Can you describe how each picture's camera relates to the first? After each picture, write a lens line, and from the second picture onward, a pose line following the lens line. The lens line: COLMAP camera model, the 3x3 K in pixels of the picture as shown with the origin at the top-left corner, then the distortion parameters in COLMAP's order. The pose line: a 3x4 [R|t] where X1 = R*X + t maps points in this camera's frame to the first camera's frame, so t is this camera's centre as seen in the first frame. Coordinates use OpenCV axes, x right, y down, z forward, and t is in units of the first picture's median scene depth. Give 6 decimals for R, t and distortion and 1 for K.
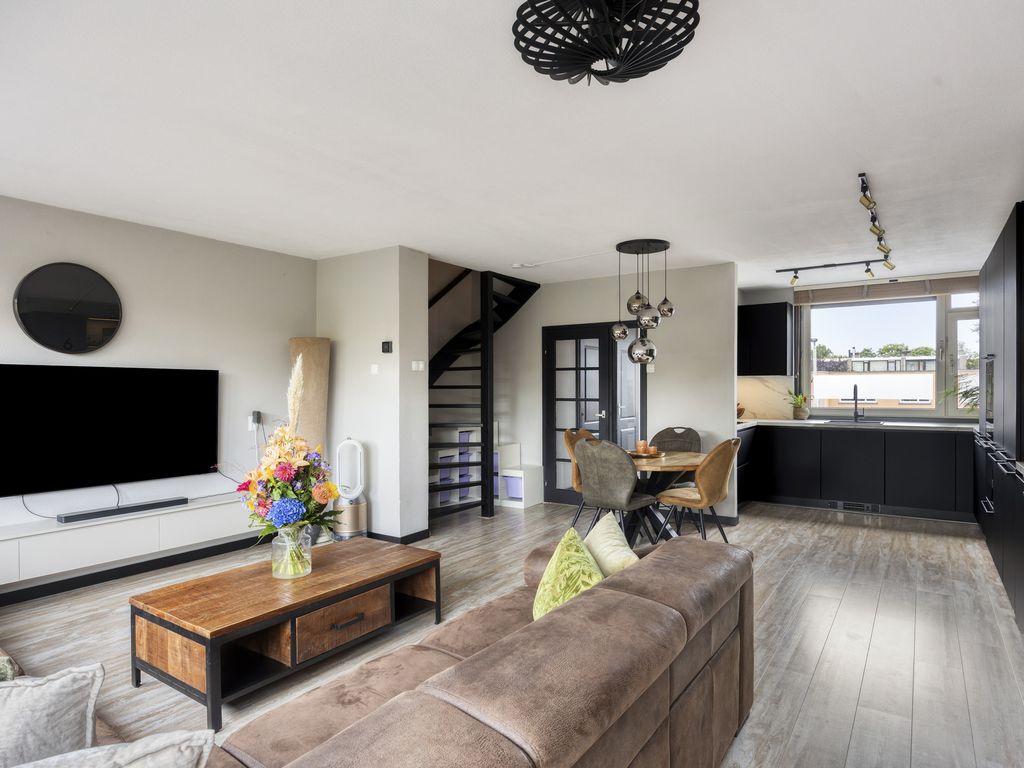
lens RADIAL K [[596.6, 0, 536.0], [0, 596.6, 389.2], [0, 0, 1]] dist [-0.005851, -0.000279]
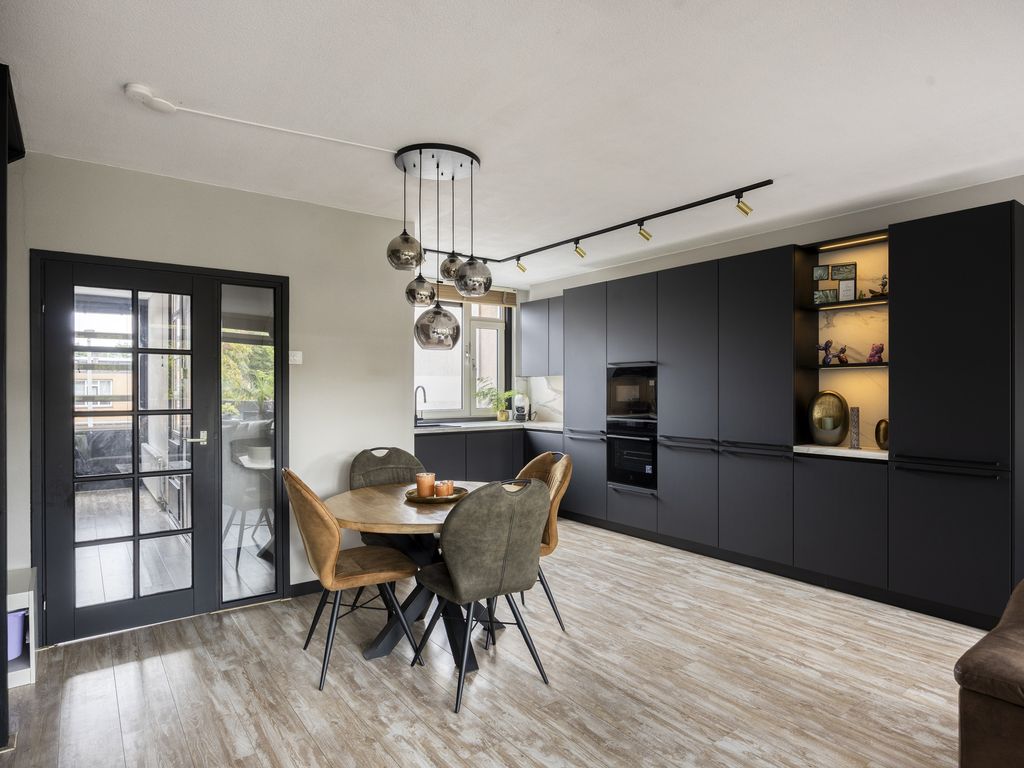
lens RADIAL K [[596.6, 0, 536.0], [0, 596.6, 389.2], [0, 0, 1]] dist [-0.005851, -0.000279]
pose [[0.340050, -0.000023, 0.940407, -0.314103], [0.003504, 0.999993, -0.001243, -0.000303], [-0.940401, 0.003717, 0.340048, 0.581824]]
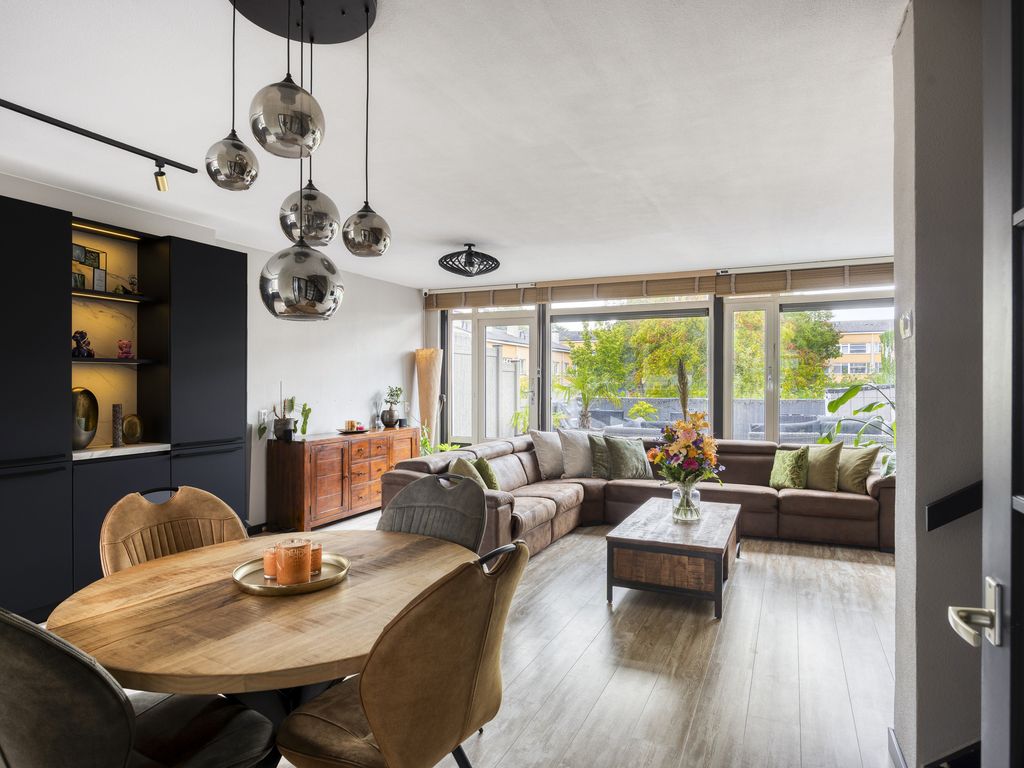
lens RADIAL K [[599.3, 0, 512.0], [0, 599.3, 384.0], [0, 0, 1]] dist [-0.014329, -0.000093]
pose [[-0.991176, 0.000348, -0.132554, 0.086289], [-0.000048, 0.999996, 0.002985, -0.003304], [0.132554, 0.002965, -0.991171, 1.158258]]
